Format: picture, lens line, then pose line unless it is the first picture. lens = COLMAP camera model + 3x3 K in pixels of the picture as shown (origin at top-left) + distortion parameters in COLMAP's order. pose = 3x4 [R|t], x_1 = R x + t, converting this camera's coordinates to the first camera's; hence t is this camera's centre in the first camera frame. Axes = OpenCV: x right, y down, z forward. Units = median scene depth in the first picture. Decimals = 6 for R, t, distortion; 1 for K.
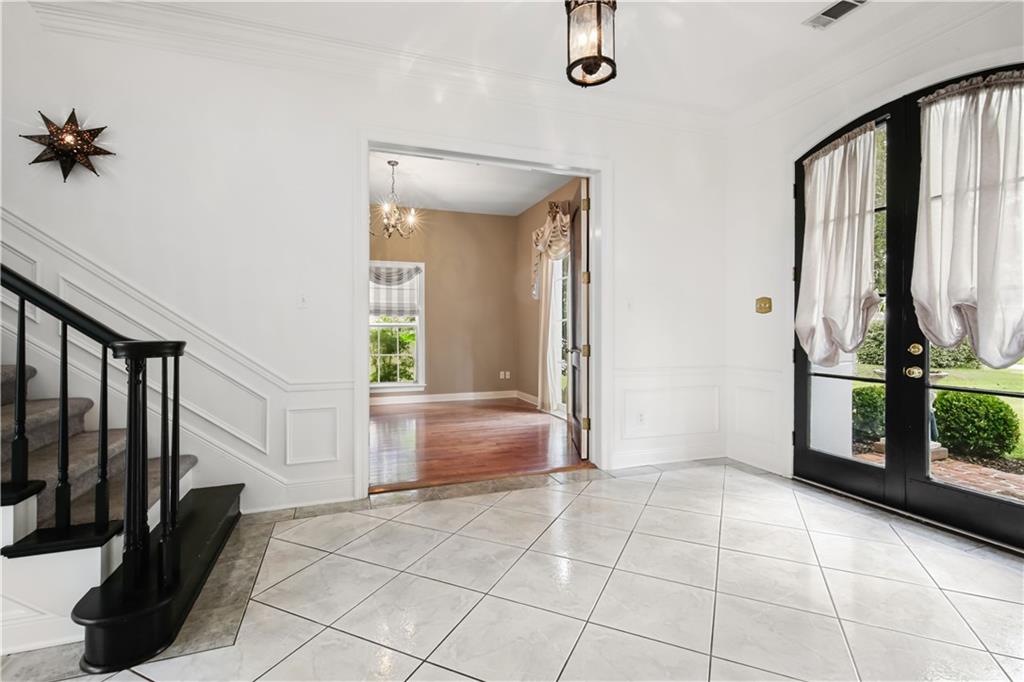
lens RADIAL K [[464.2, 0, 511.6], [0, 464.2, 336.3], [0, 0, 1]] dist [0.002091, -0.003158]
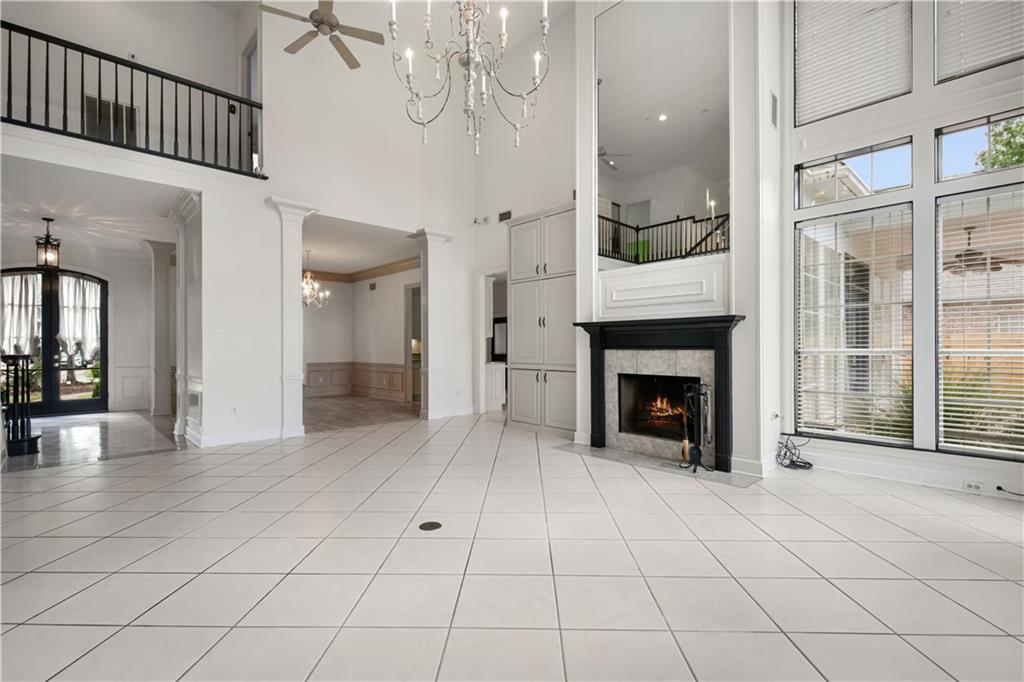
lens RADIAL K [[464.2, 0, 509.6], [0, 464.2, 343.8], [0, 0, 1]] dist [0.002091, -0.003158]
pose [[-0.388873, -0.000162, 0.921291, -3.100490], [0.020810, 0.999743, 0.008960, -0.020107], [-0.921056, 0.022656, -0.388770, -0.517541]]
